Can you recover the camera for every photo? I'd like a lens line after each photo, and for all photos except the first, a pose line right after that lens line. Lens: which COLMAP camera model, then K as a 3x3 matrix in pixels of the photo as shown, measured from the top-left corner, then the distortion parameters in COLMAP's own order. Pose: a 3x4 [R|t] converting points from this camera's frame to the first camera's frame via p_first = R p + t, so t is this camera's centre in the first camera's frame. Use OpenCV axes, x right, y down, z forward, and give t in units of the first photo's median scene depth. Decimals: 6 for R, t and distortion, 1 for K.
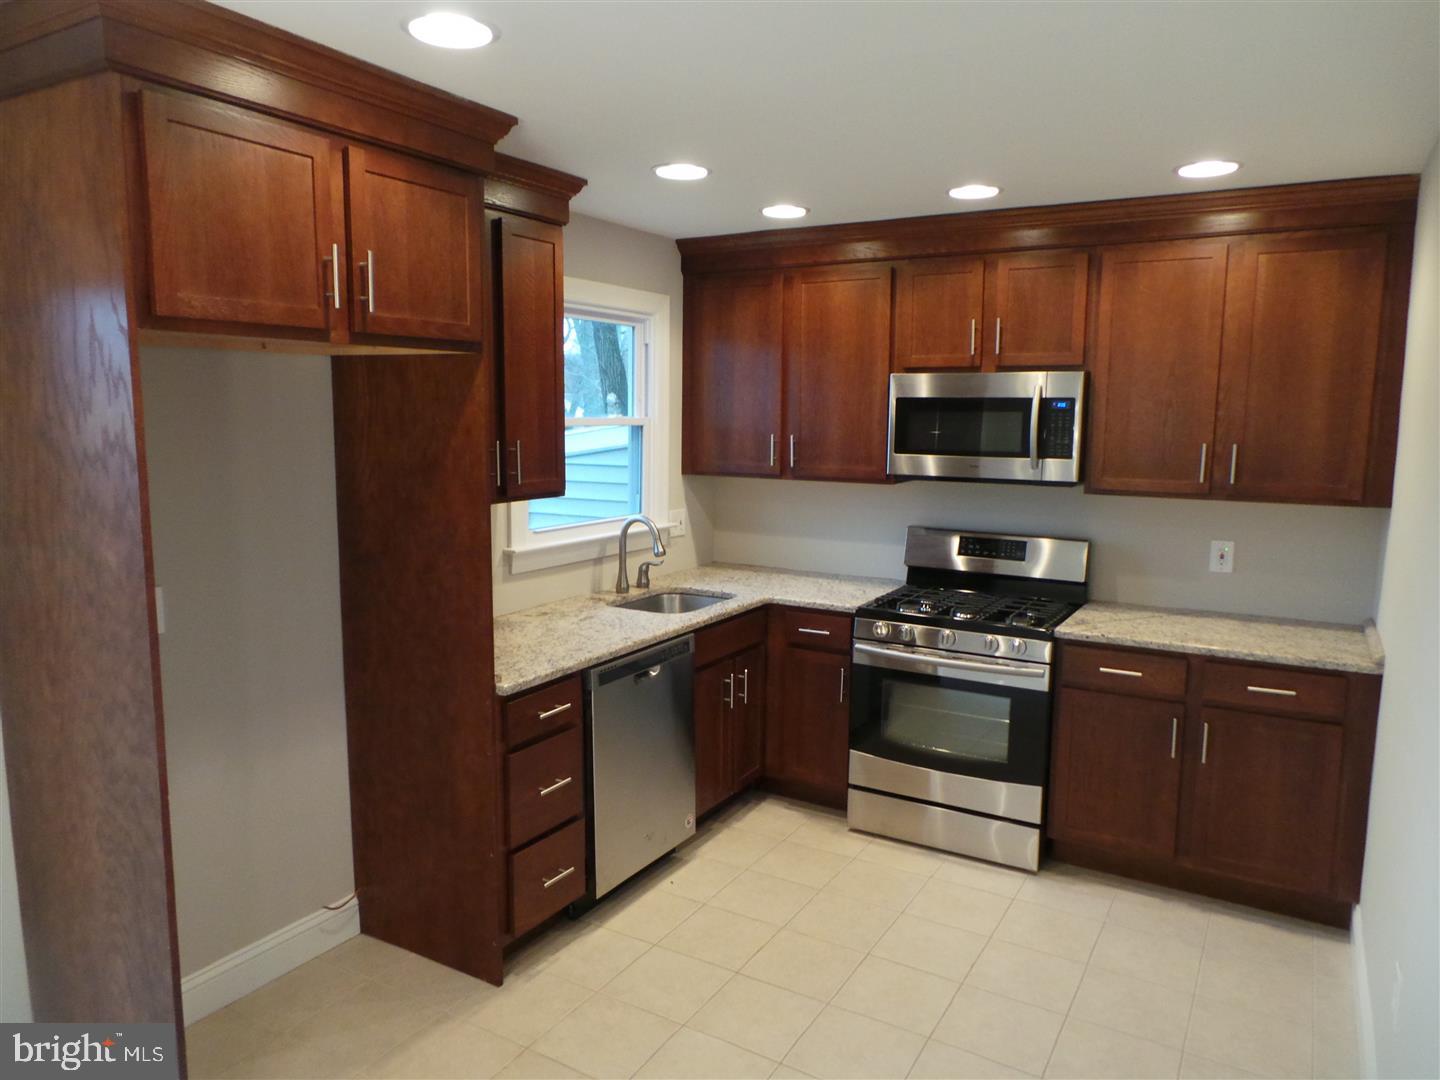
lens RADIAL K [[1010.0, 0, 718.9], [0, 1010.0, 542.9], [0, 0, 1]] dist [0.001543, 0.007256]
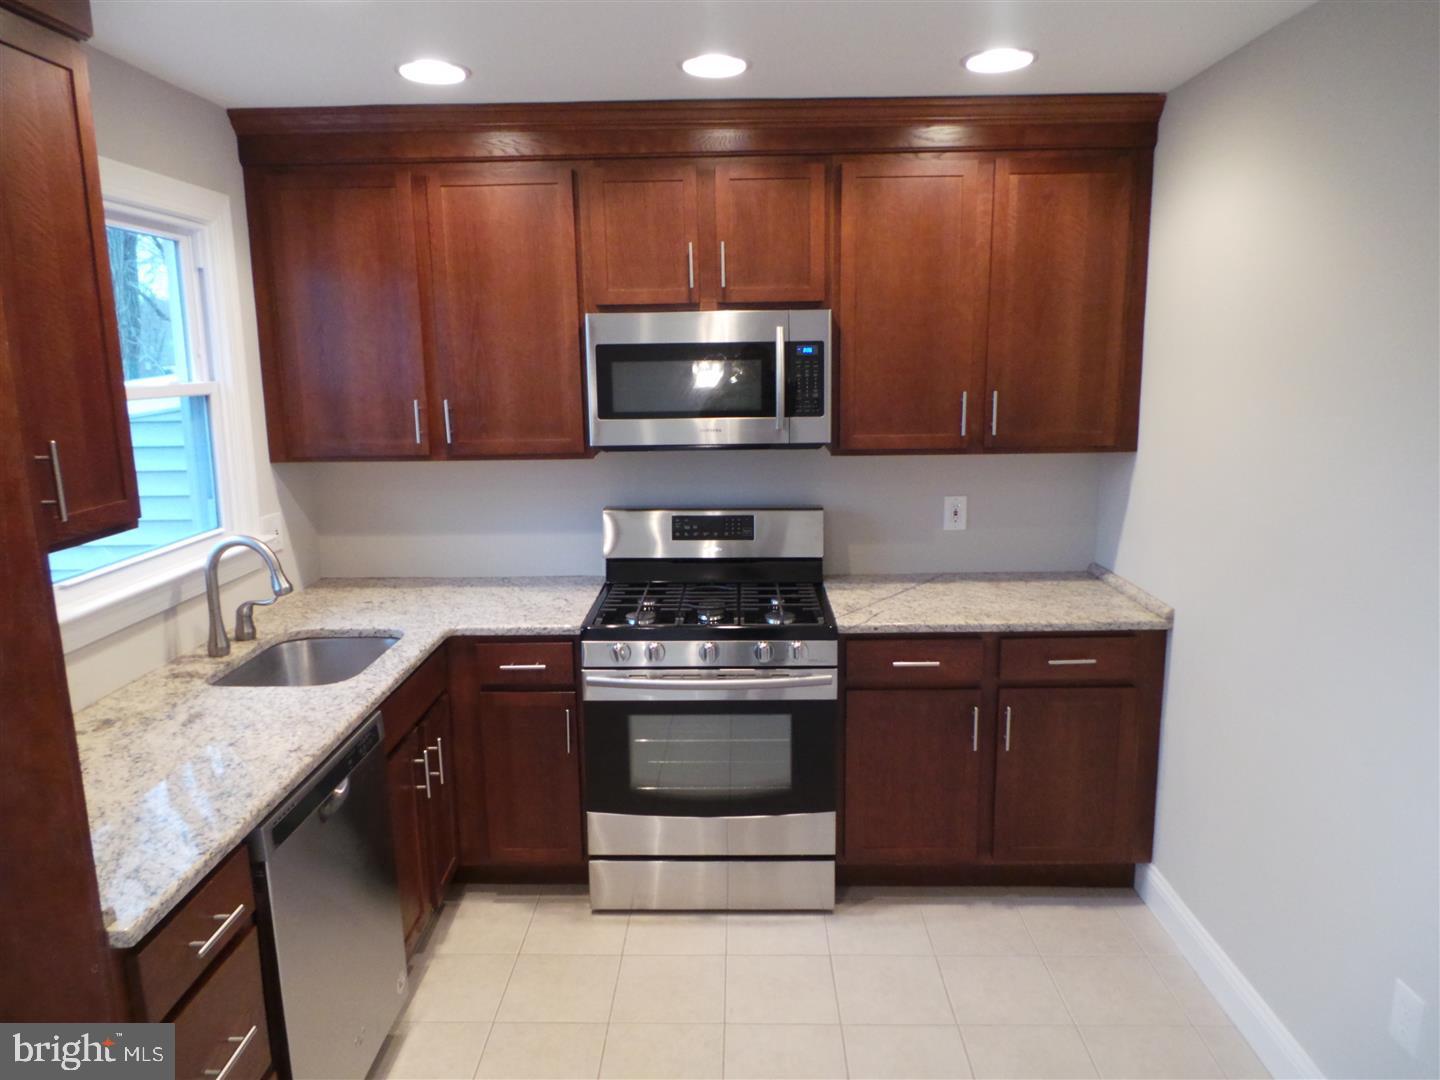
lens RADIAL K [[1010.0, 0, 725.7], [0, 1010.0, 543.4], [0, 0, 1]] dist [0.001543, 0.007256]
pose [[0.869912, -0.113746, 0.479911, -0.129414], [0.087068, 0.993178, 0.077574, -0.049355], [-0.485461, -0.025698, 0.873881, 0.305691]]
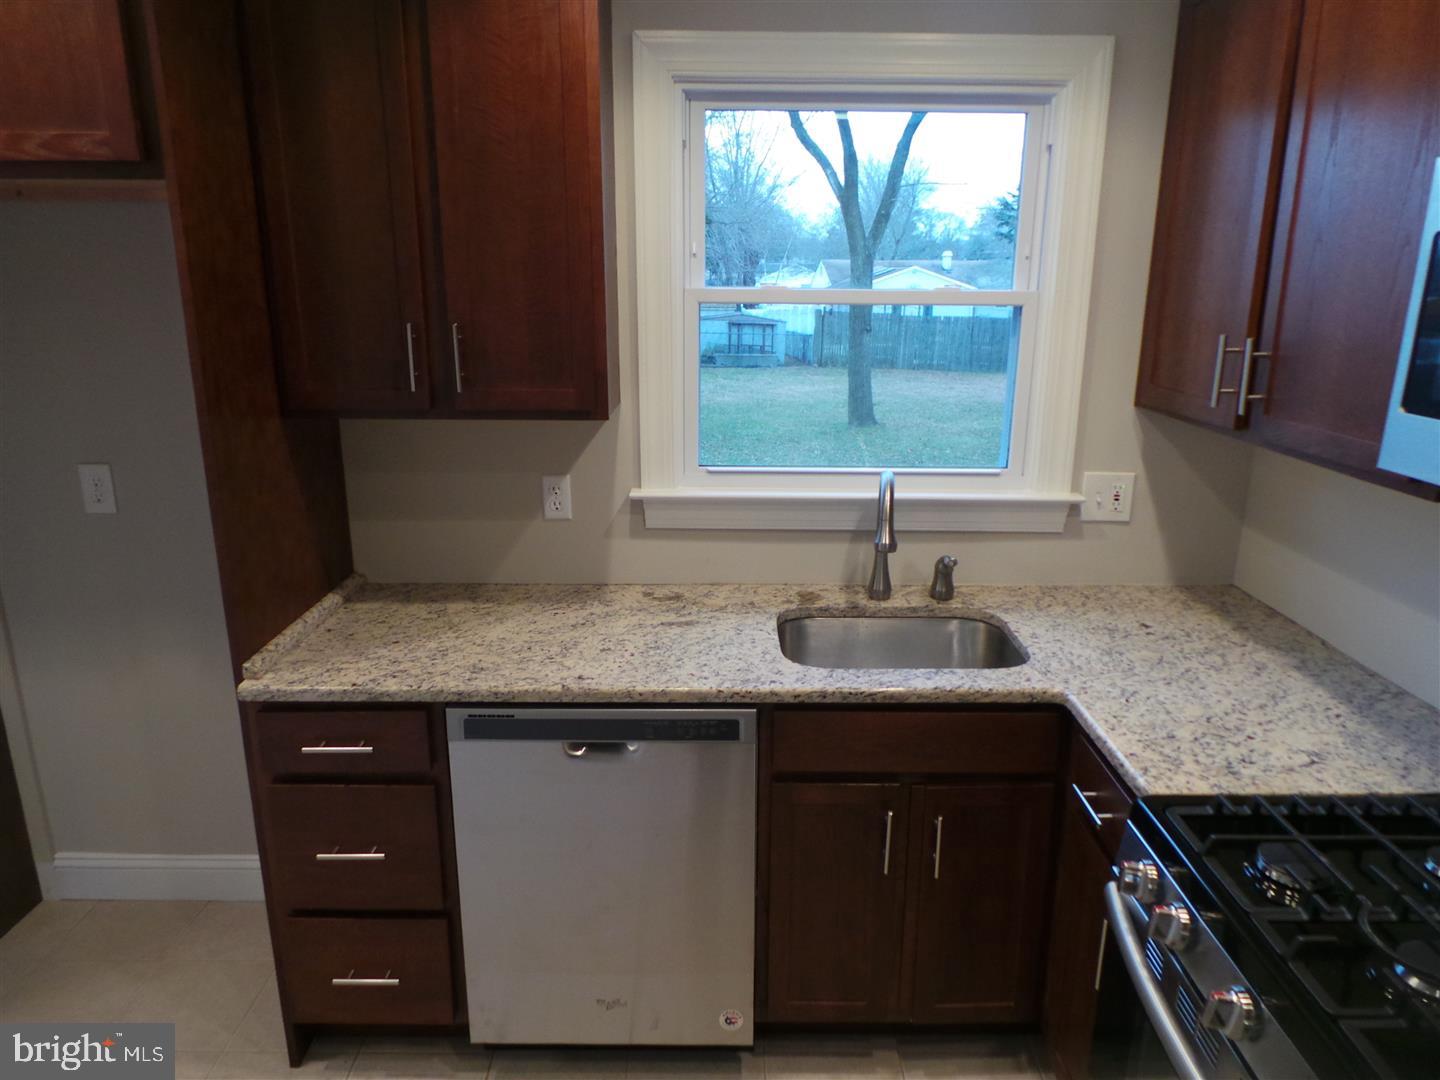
lens RADIAL K [[1010.0, 0, 719.0], [0, 1010.0, 541.6], [0, 0, 1]] dist [0.001543, 0.007256]
pose [[0.503890, 0.220980, -0.835023, 0.375855], [-0.115235, 0.975278, 0.188559, -0.090764], [0.856047, 0.001211, 0.516897, 0.690490]]
